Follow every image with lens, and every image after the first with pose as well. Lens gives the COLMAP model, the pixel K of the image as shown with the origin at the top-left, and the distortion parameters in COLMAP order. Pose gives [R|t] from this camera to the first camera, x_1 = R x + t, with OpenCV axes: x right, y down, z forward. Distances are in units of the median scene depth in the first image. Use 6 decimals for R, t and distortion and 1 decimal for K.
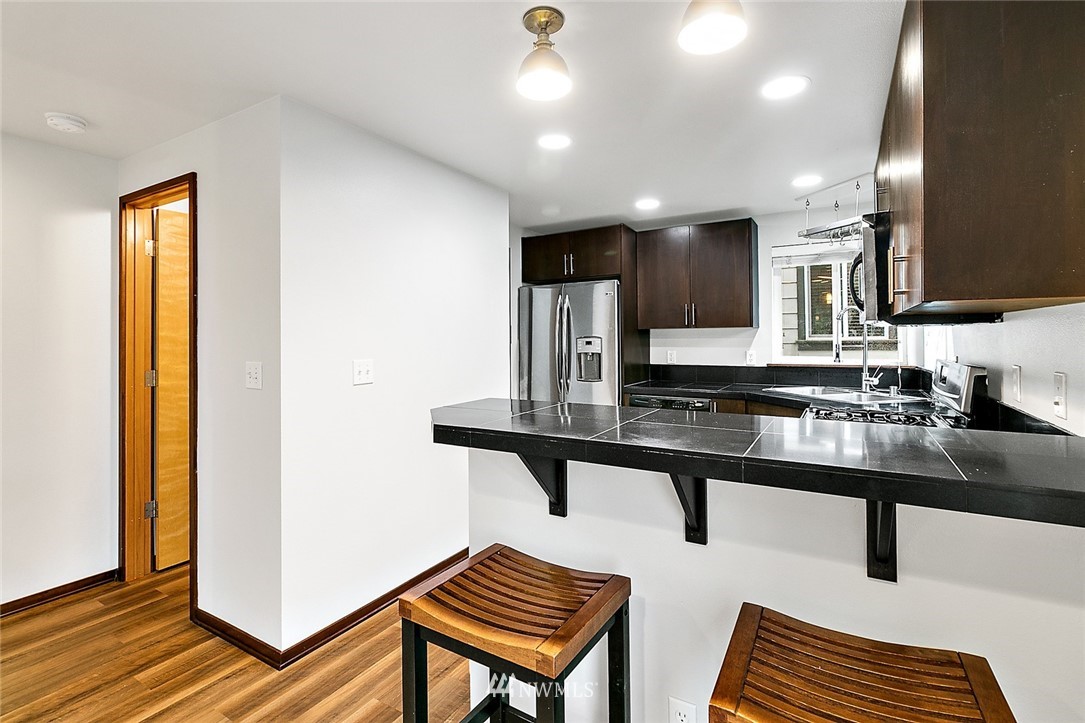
lens RADIAL K [[511.3, 0, 544.3], [0, 511.3, 331.2], [0, 0, 1]] dist [-0.000361, 0.000024]
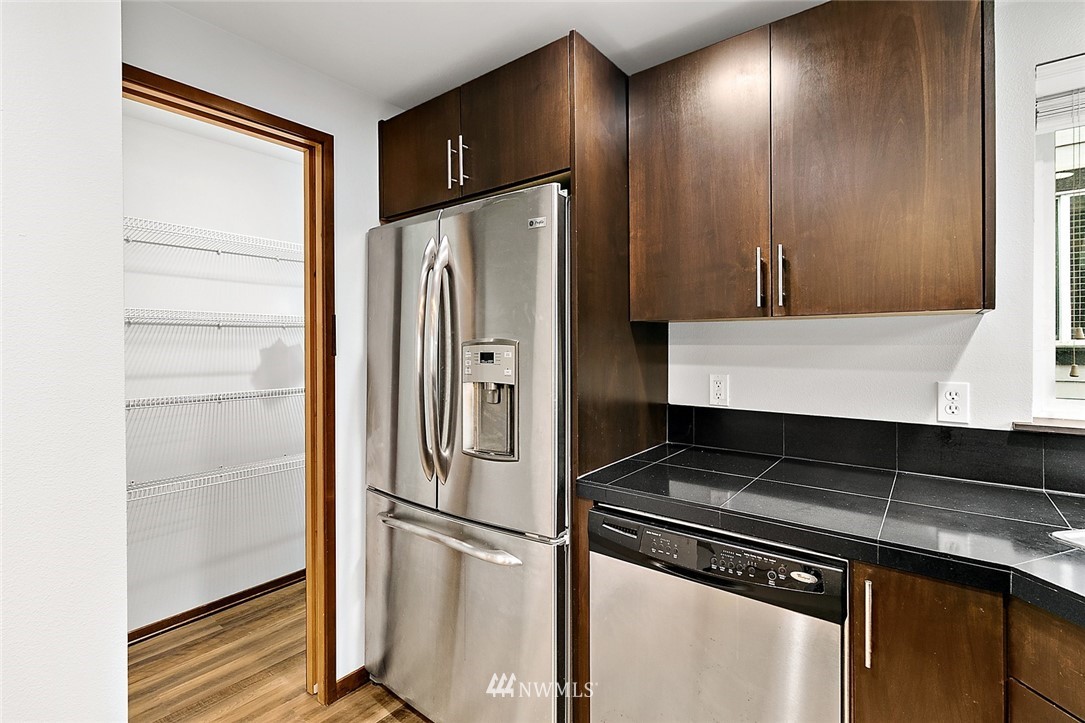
lens RADIAL K [[507.5, 0, 539.3], [0, 507.5, 341.4], [0, 0, 1]] dist [0.001526, 0.000238]
pose [[0.990973, 0.001678, -0.134048, 0.168829], [0.000710, 0.999842, 0.017764, 0.004584], [0.134057, -0.017699, 0.990816, 0.609017]]
